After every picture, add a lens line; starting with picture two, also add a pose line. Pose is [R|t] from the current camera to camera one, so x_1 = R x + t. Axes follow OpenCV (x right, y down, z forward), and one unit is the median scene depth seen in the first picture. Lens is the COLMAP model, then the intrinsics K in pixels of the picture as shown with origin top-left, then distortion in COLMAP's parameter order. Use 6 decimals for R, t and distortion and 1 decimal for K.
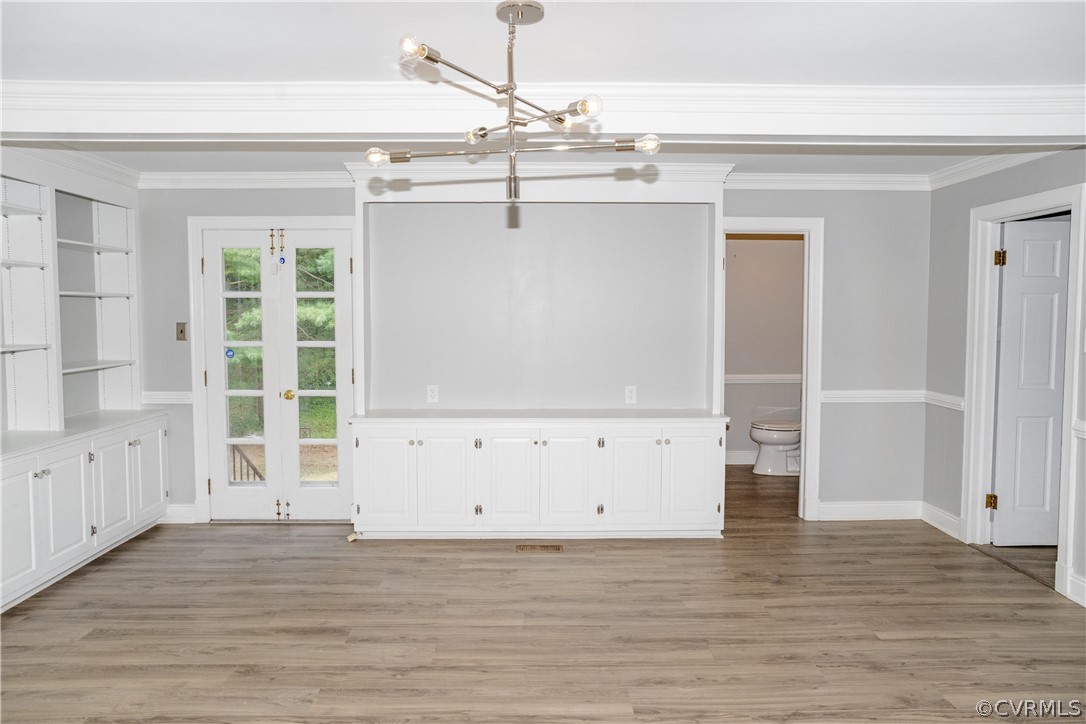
lens RADIAL K [[751.9, 0, 534.6], [0, 751.9, 359.5], [0, 0, 1]] dist [-0.066260, 0.077303]
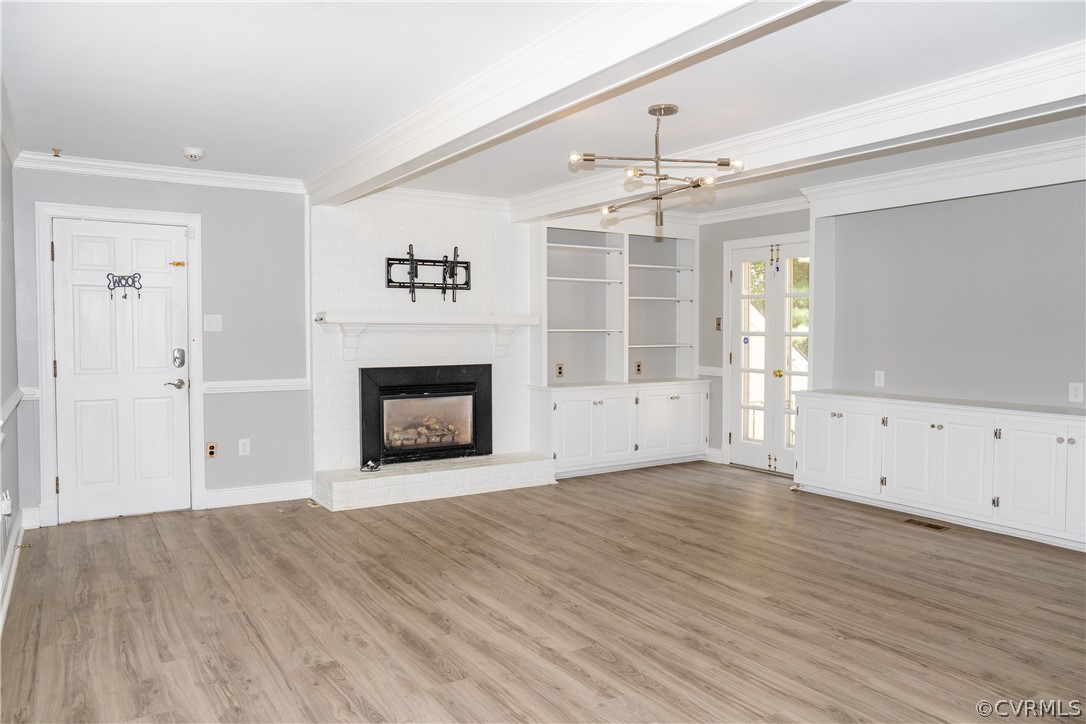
lens RADIAL K [[751.9, 0, 535.2], [0, 751.9, 369.5], [0, 0, 1]] dist [-0.066260, 0.077303]
pose [[0.520930, 0.047291, -0.852289, 0.638859], [-0.052080, 0.998365, 0.023564, 0.036993], [0.852009, 0.032112, 0.522541, -0.033132]]
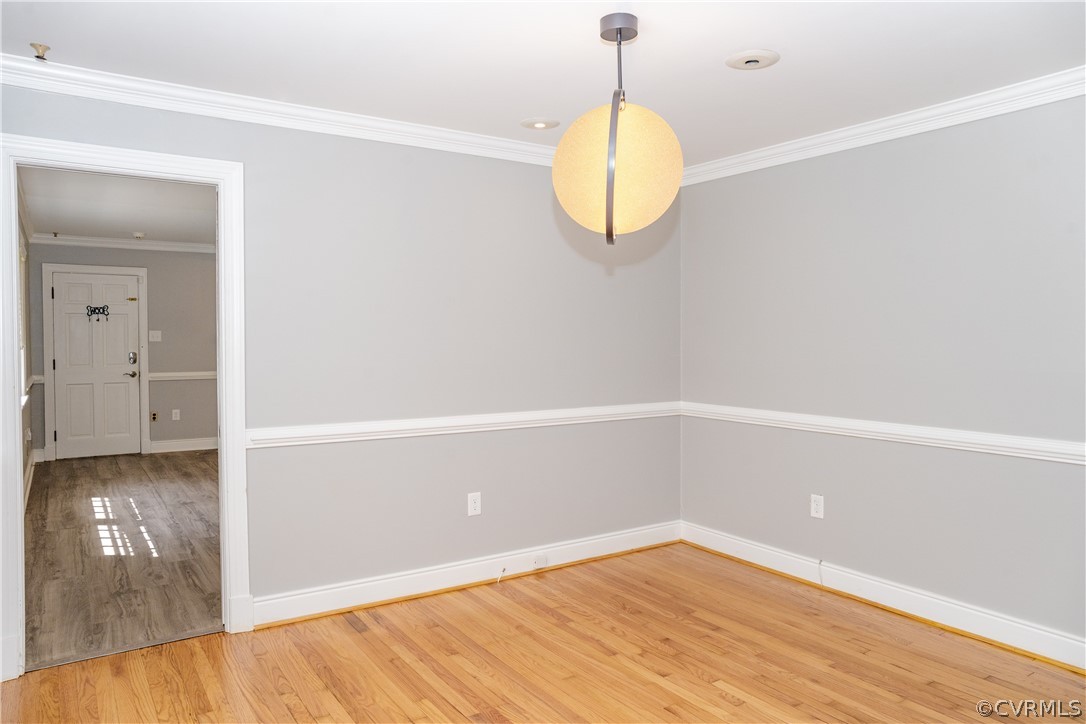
lens RADIAL K [[751.9, 0, 543.1], [0, 751.9, 367.1], [0, 0, 1]] dist [-0.066260, 0.077303]
pose [[0.533383, 0.032381, -0.845254, 1.486566], [-0.047077, 0.998855, 0.008559, 0.033985], [0.844563, 0.035227, 0.534296, -0.024380]]
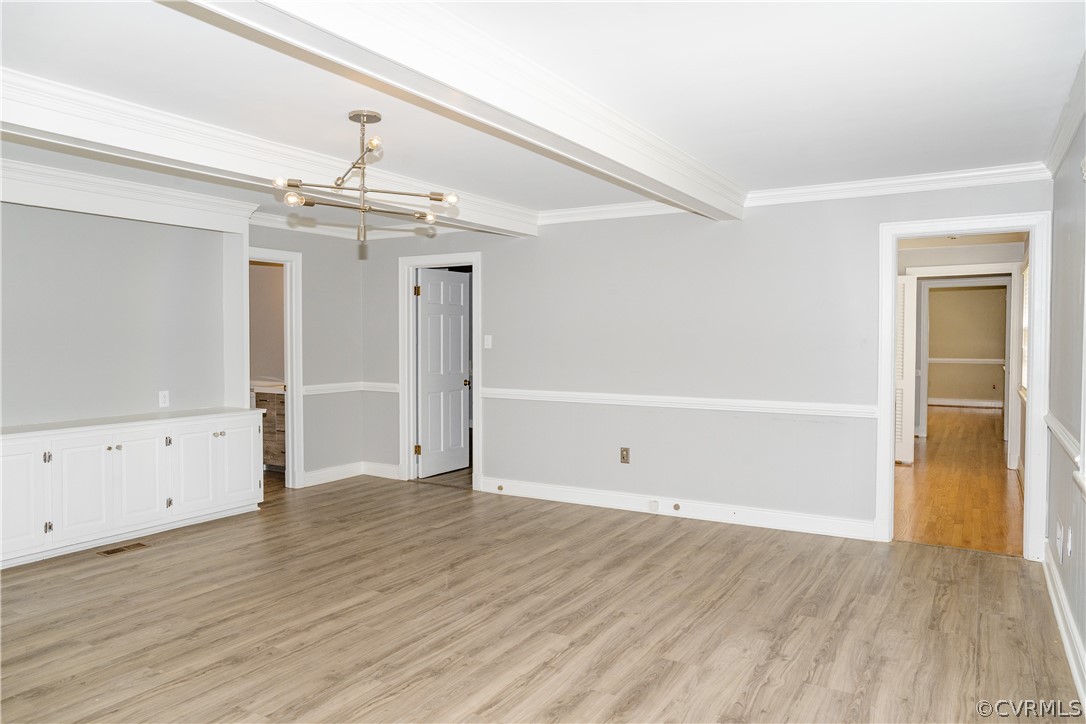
lens RADIAL K [[751.9, 0, 539.2], [0, 751.9, 355.3], [0, 0, 1]] dist [-0.066260, 0.077303]
pose [[0.527617, -0.019974, 0.849248, -0.581797], [0.049836, 0.998729, -0.007472, 0.022276], [-0.848020, 0.046266, 0.527942, -0.038336]]
